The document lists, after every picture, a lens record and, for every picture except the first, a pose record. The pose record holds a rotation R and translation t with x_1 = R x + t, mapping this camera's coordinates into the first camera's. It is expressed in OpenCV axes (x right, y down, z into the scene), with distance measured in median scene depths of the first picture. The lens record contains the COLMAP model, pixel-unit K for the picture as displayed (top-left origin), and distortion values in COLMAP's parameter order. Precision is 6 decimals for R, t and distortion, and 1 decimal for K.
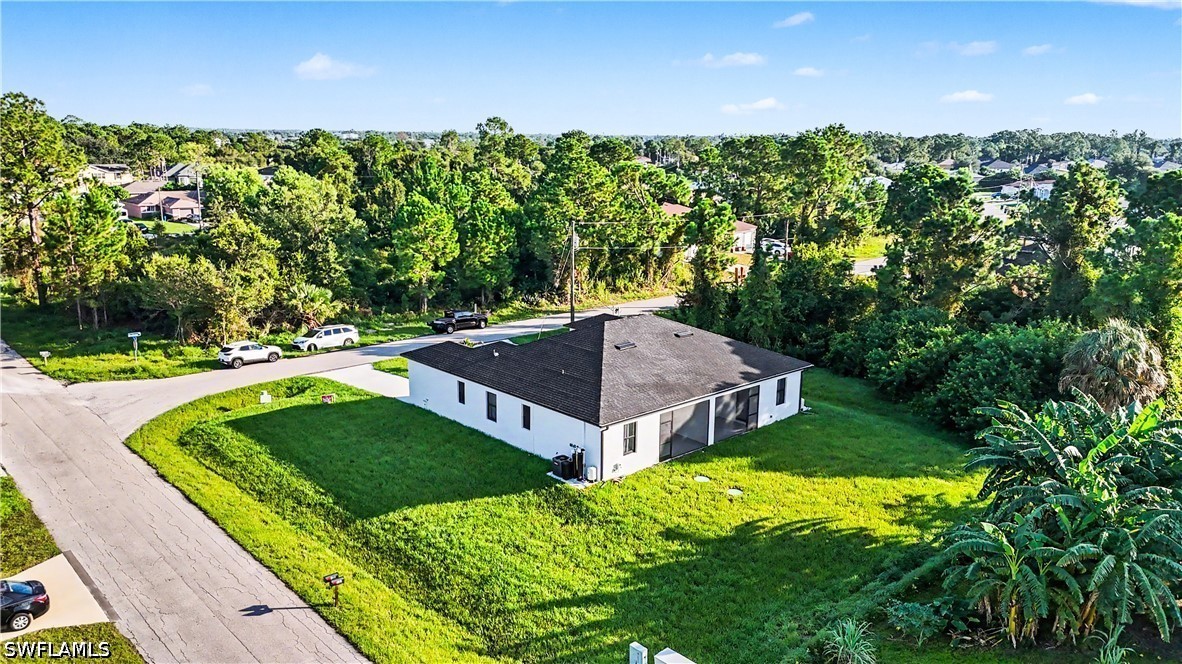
lens RADIAL K [[864.2, 0, 591.0], [0, 864.2, 332.0], [0, 0, 1]] dist [0.074583, -0.057620]
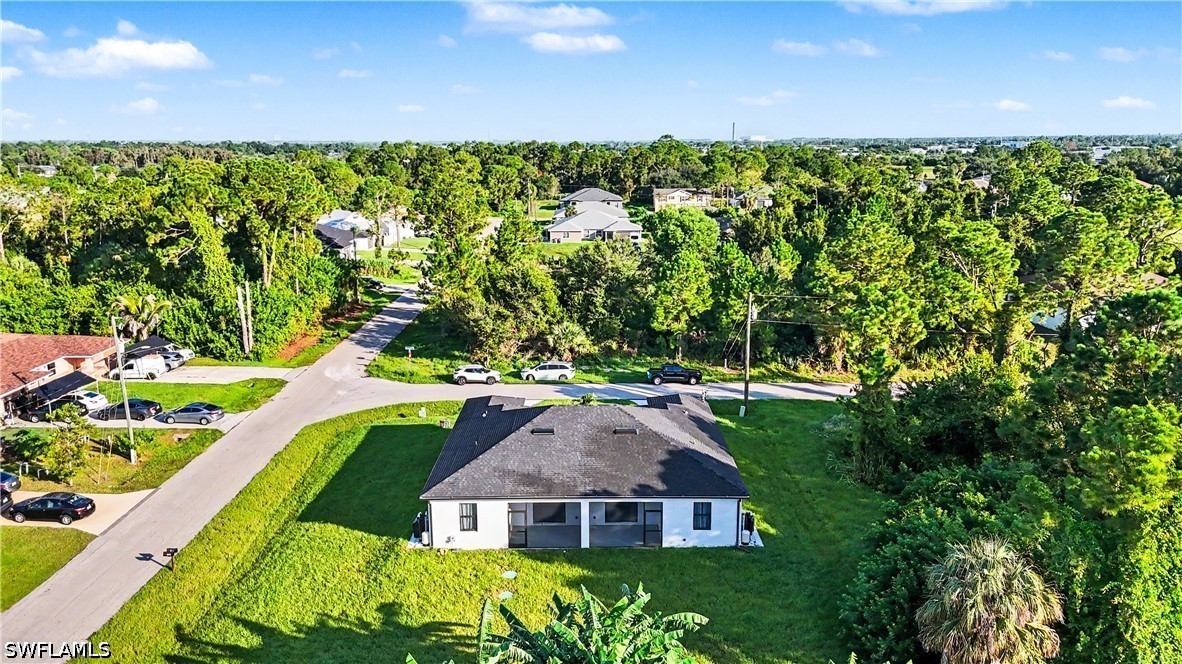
lens RADIAL K [[864.2, 0, 591.0], [0, 864.2, 332.0], [0, 0, 1]] dist [0.074583, -0.057620]
pose [[0.733176, 0.130024, -0.667493, 0.708290], [-0.135685, 0.989785, 0.043769, -0.145171], [0.666366, 0.058478, 0.743328, 0.230023]]
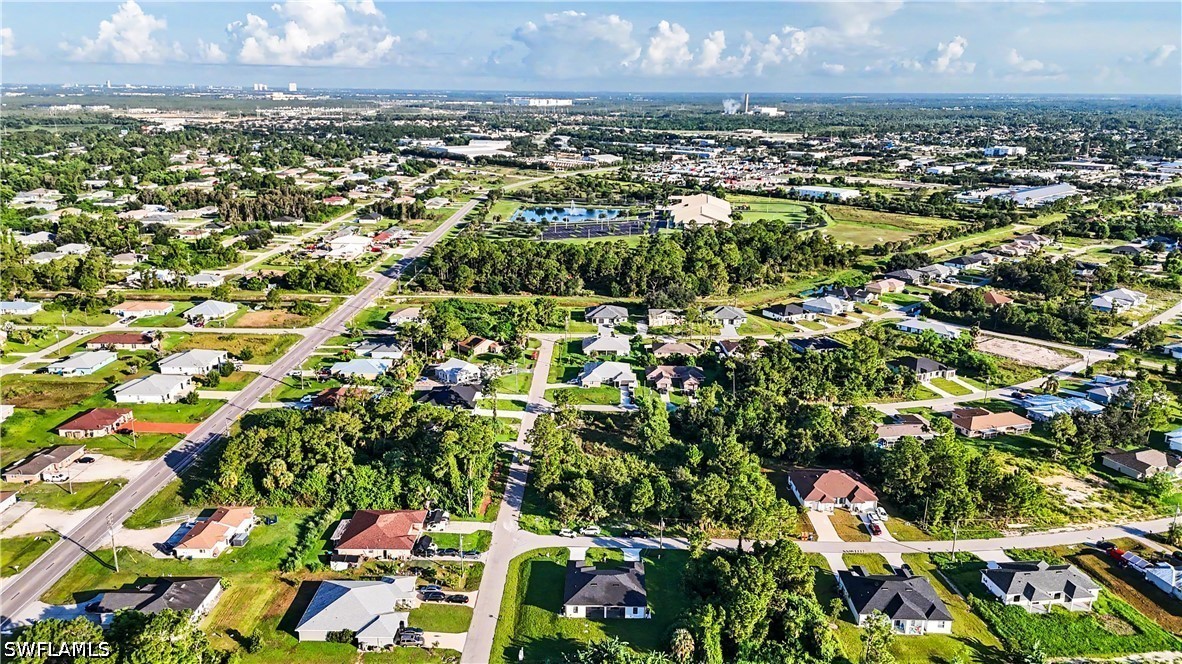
lens RADIAL K [[864.2, 0, 591.0], [0, 864.2, 332.0], [0, 0, 1]] dist [0.074583, -0.057620]
pose [[0.722235, 0.182576, -0.667115, 2.245282], [-0.151800, 0.982856, 0.104646, -1.391970], [0.674784, 0.025689, 0.737568, -1.778811]]
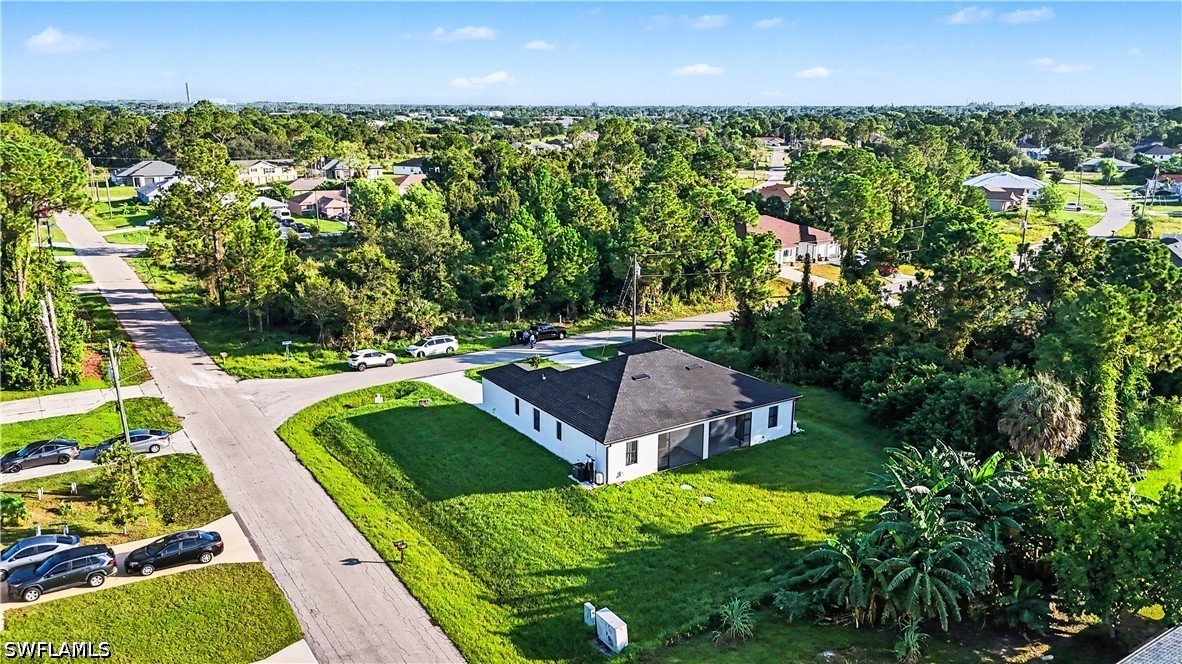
lens RADIAL K [[864.5, 0, 591.0], [0, 864.5, 332.0], [0, 0, 1]] dist [0.105234, -0.133649]
pose [[0.987099, 0.032759, -0.156725, 0.151732], [-0.027883, 0.999059, 0.033214, -0.083684], [0.157665, -0.028416, 0.987084, -0.246197]]
